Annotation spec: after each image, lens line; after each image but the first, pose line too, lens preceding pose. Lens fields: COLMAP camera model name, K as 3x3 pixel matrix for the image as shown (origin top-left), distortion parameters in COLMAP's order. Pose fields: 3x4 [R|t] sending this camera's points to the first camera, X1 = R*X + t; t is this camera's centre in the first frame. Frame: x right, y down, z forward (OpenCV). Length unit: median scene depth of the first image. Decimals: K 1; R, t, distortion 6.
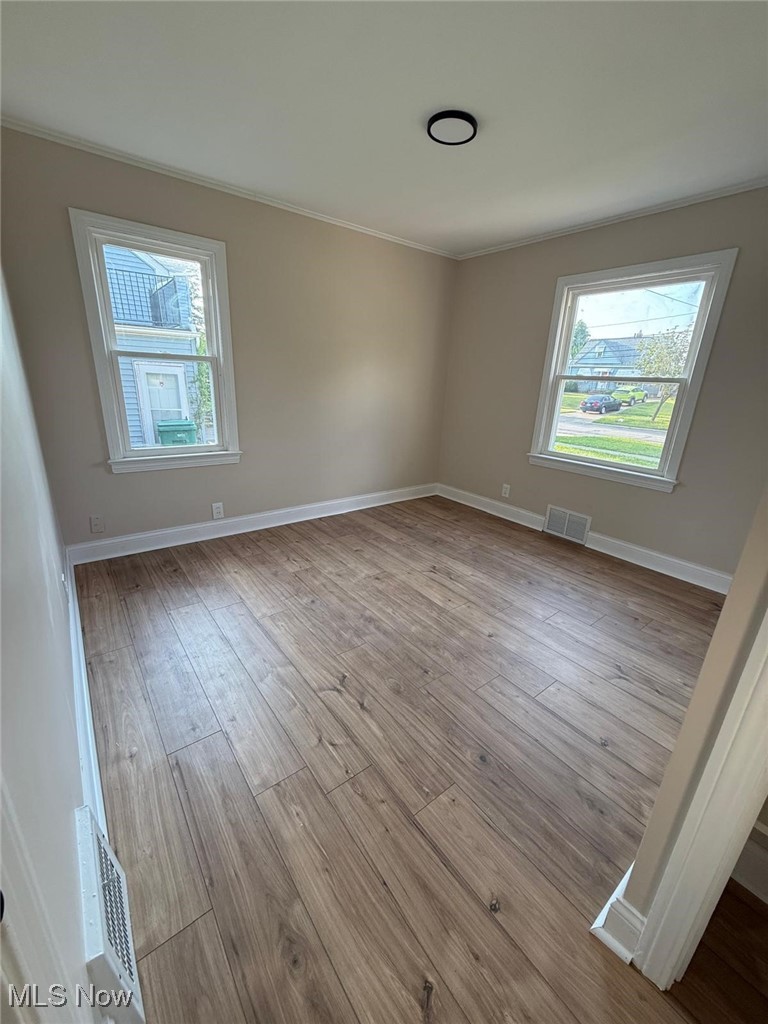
lens RADIAL K [[406.5, 0, 384.0], [0, 406.5, 512.0], [0, 0, 1]] dist [0.000697, -0.000169]
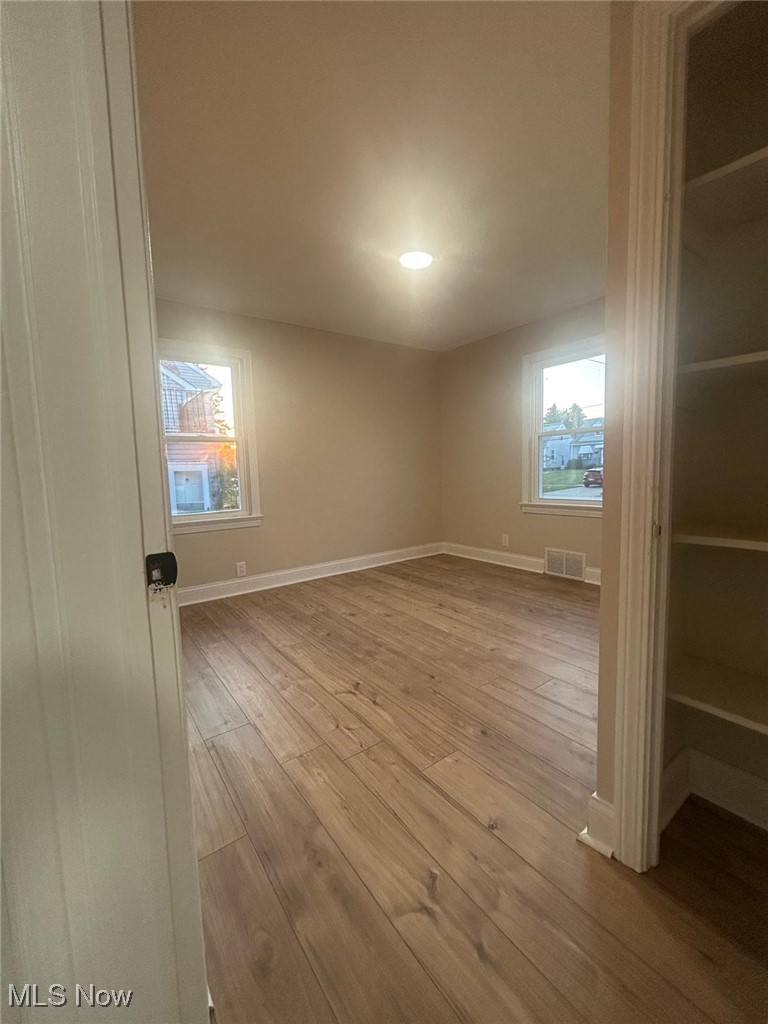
lens RADIAL K [[412.1, 0, 384.8], [0, 412.1, 508.5], [0, 0, 1]] dist [-0.000606, -0.000277]
pose [[0.997082, -0.071550, -0.026628, 0.041029], [0.063712, 0.972011, -0.226130, 0.214790], [0.042062, 0.223774, 0.973733, -0.205774]]
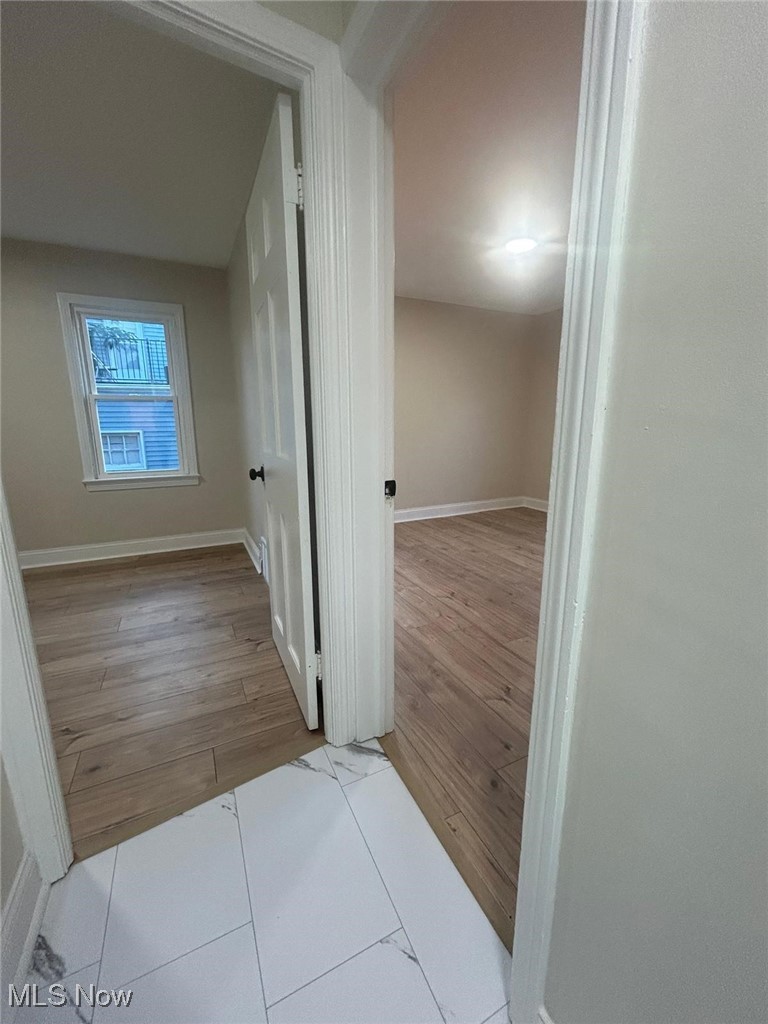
lens RADIAL K [[412.1, 0, 384.8], [0, 412.1, 508.5], [0, 0, 1]] dist [-0.000606, -0.000277]
pose [[0.977334, -0.010468, -0.211442, -0.022566], [-0.015273, 0.992688, -0.119739, 0.302326], [0.211149, 0.120255, 0.970028, -0.589915]]
